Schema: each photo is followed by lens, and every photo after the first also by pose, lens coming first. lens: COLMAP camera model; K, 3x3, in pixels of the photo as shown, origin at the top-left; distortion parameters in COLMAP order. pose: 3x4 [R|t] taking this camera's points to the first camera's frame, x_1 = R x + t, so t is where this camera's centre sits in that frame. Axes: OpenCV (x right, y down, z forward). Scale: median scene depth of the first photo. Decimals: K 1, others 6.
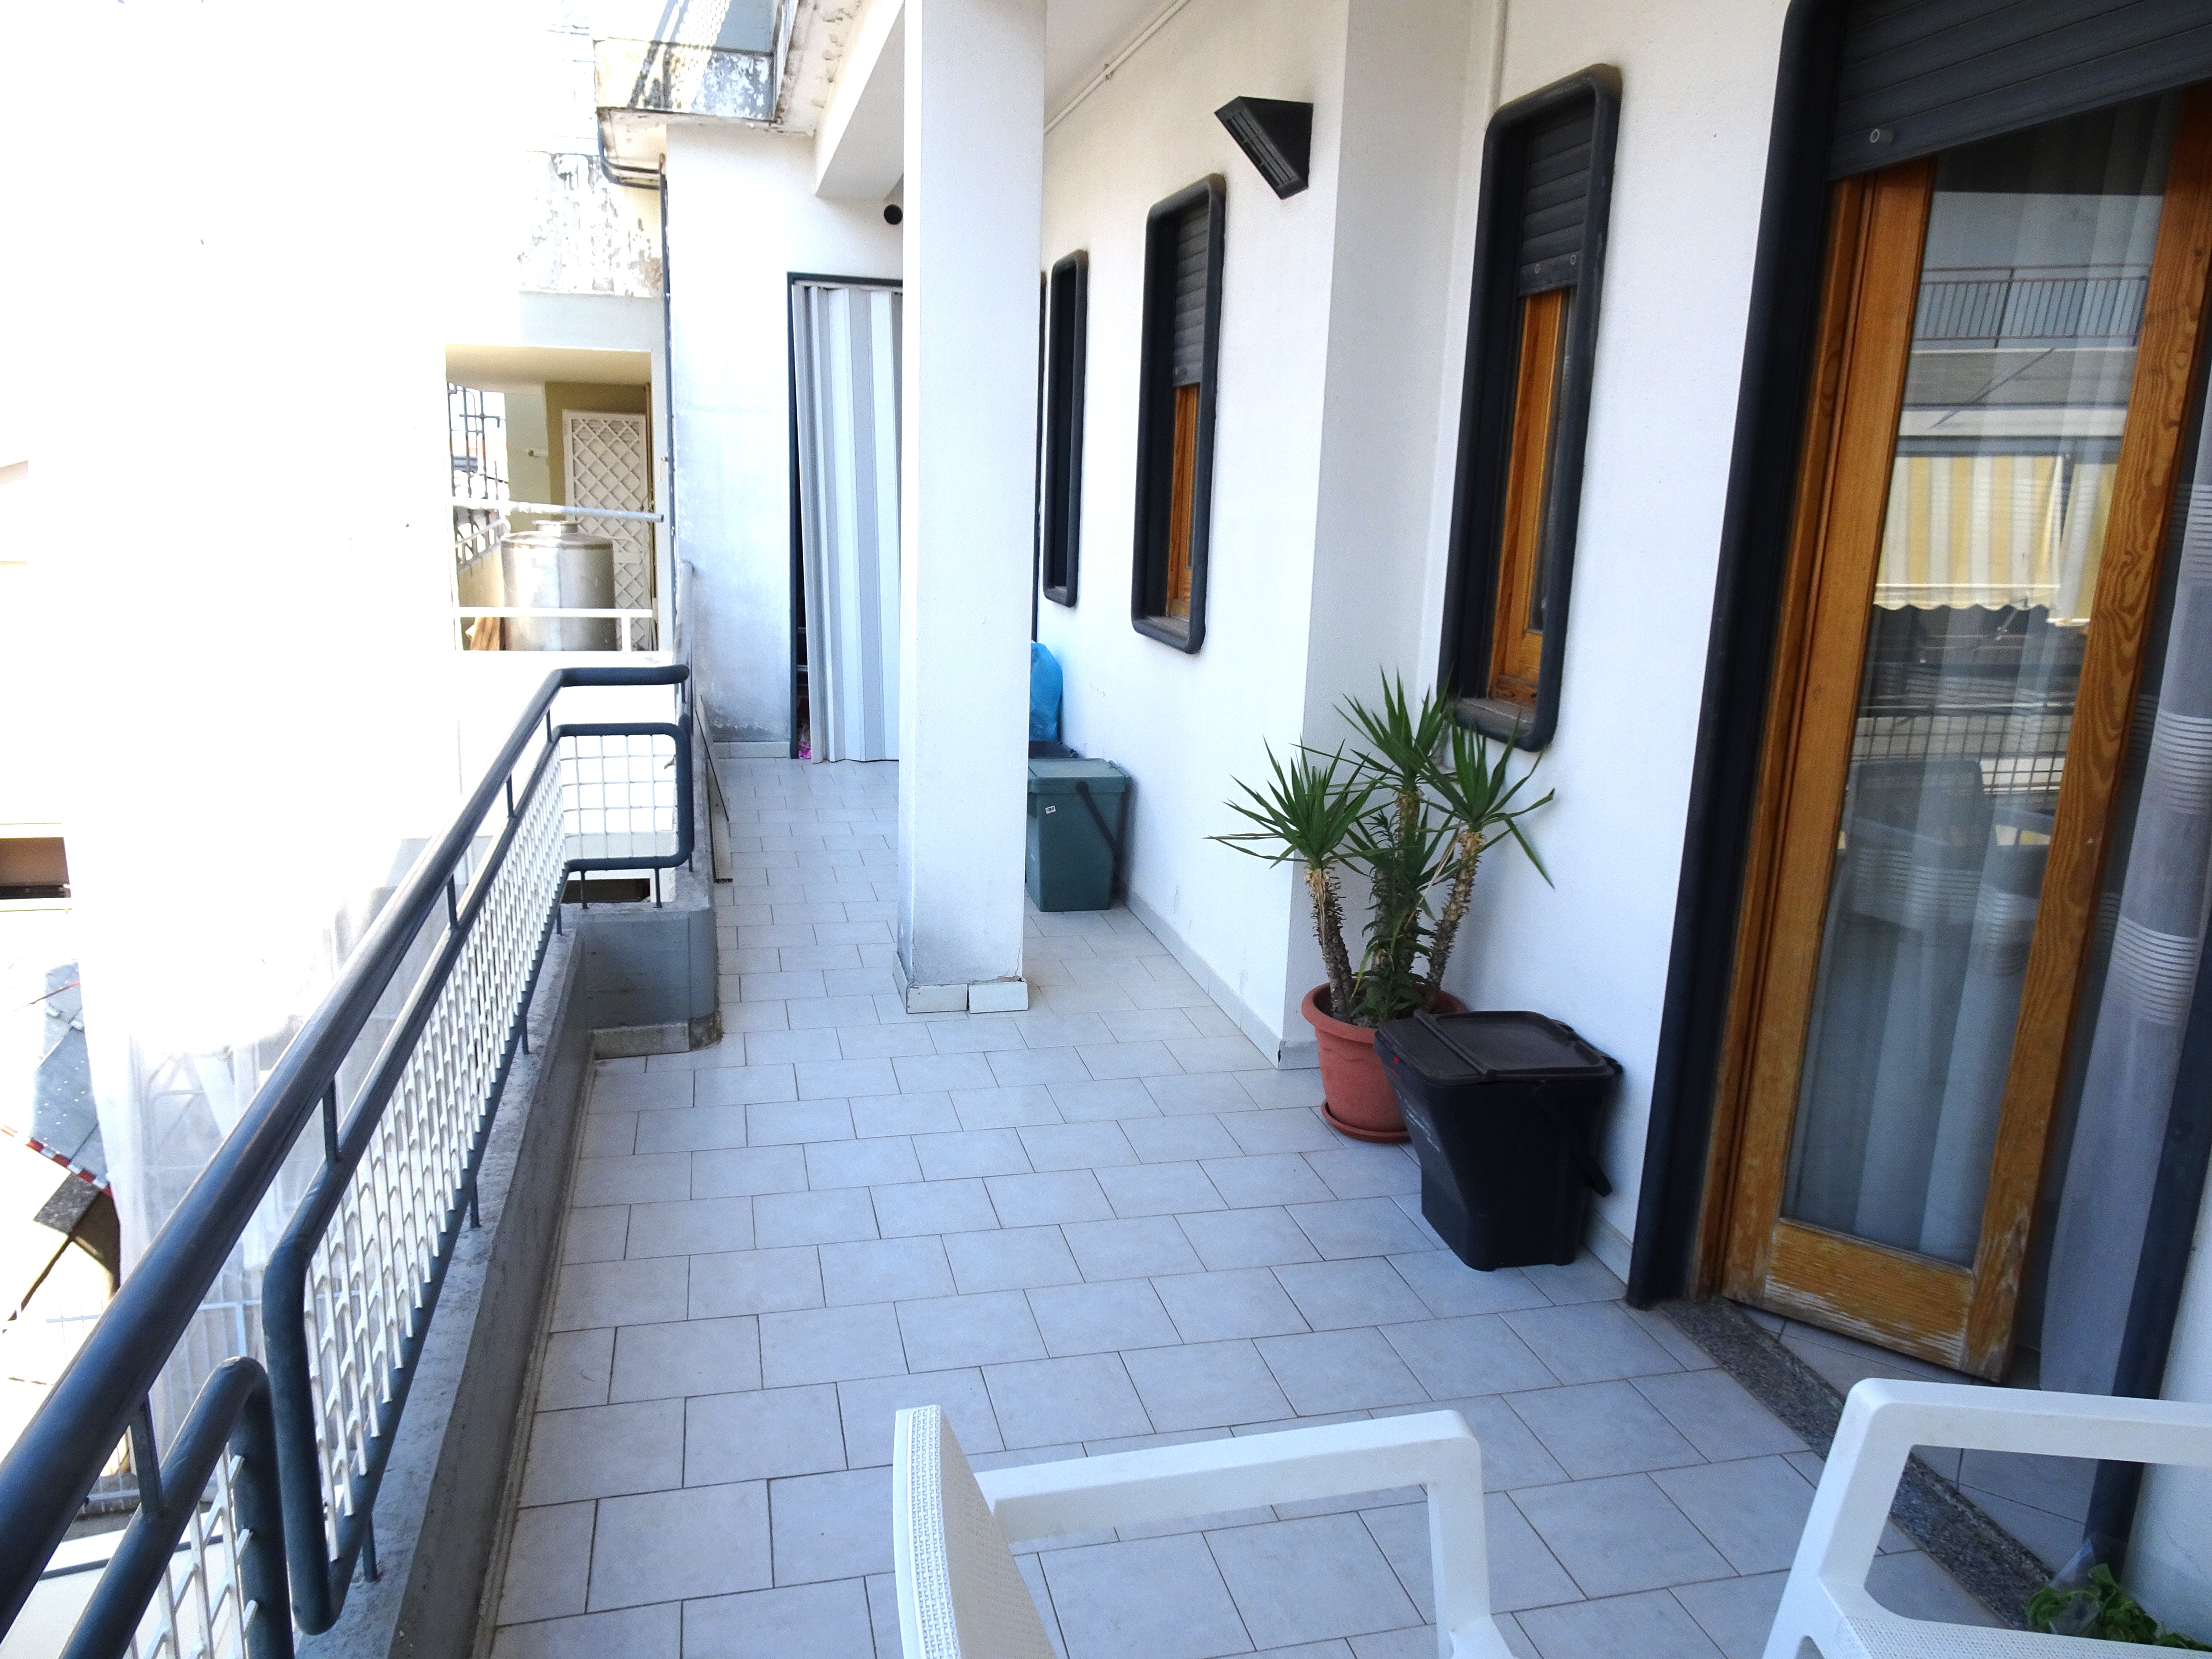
lens RADIAL K [[1583.6, 0, 1101.8], [0, 1583.6, 830.2], [0, 0, 1]] dist [0.011322, -0.001182]
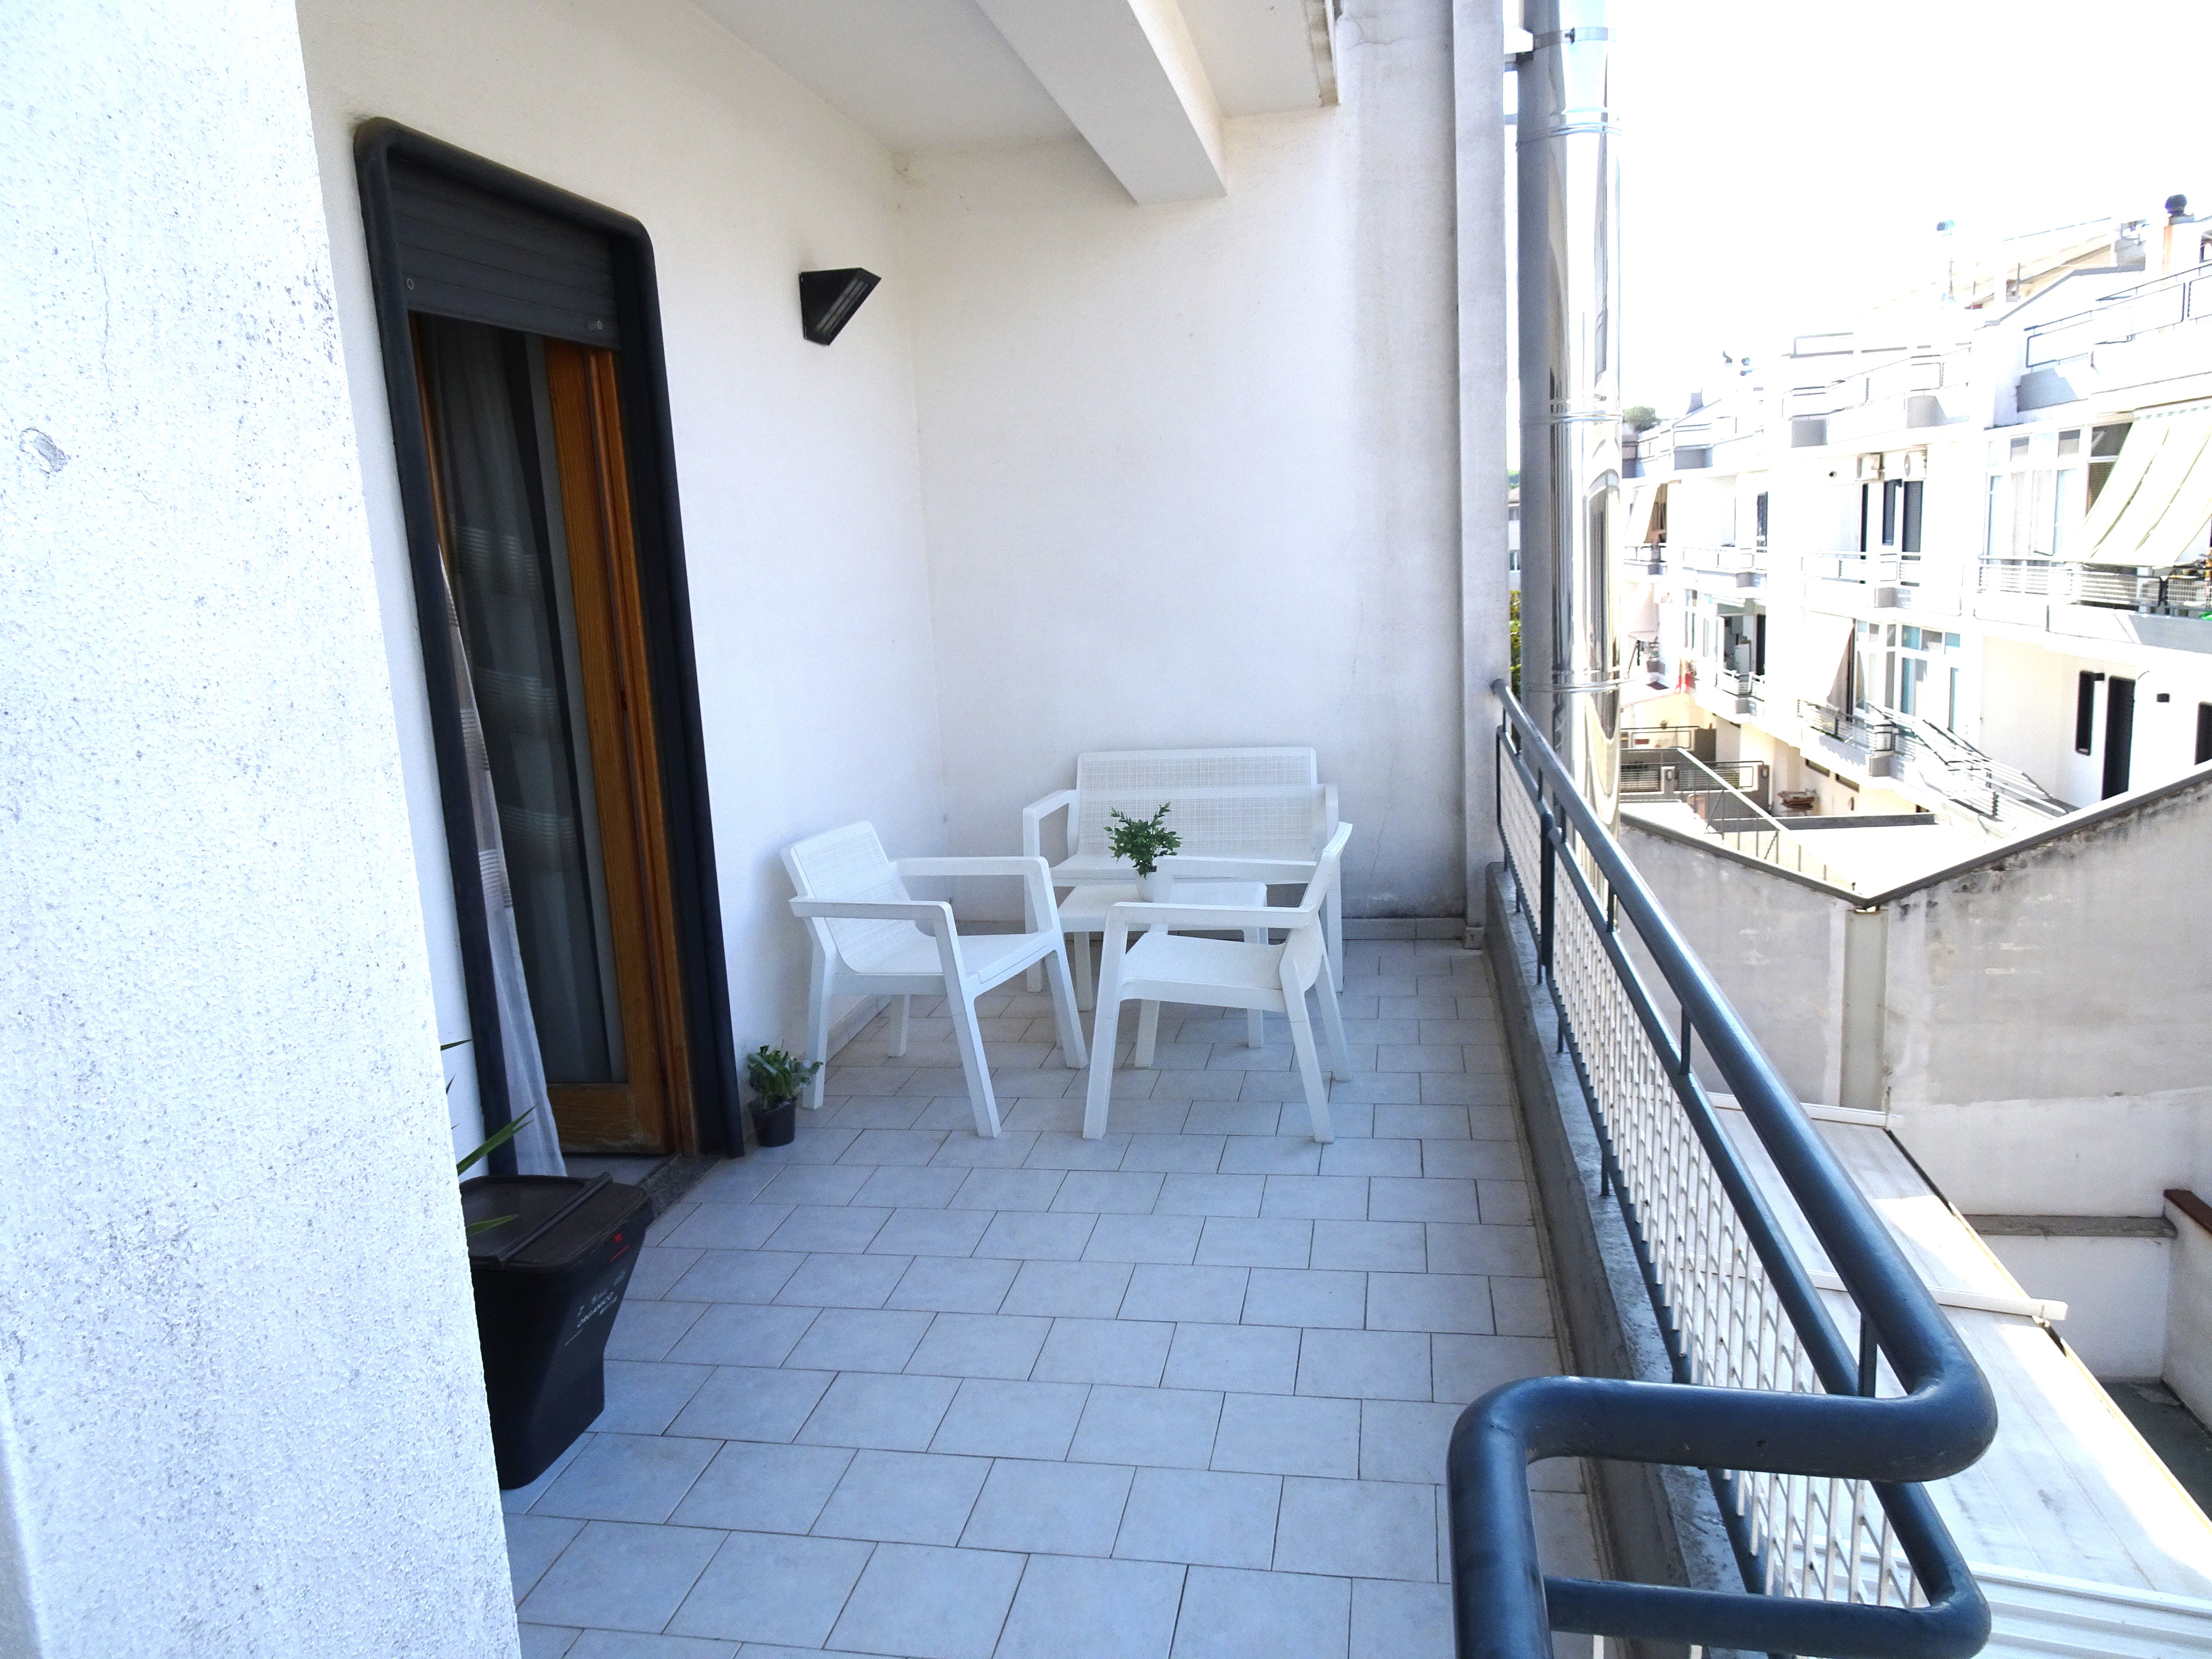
lens RADIAL K [[1583.6, 0, 1105.4], [0, 1583.6, 832.2], [0, 0, 1]] dist [0.011322, -0.001182]
pose [[-0.907688, -0.081774, 0.411600, -0.465061], [0.079119, 0.929892, 0.359224, -0.409725], [-0.412119, 0.358628, -0.837582, 1.827044]]
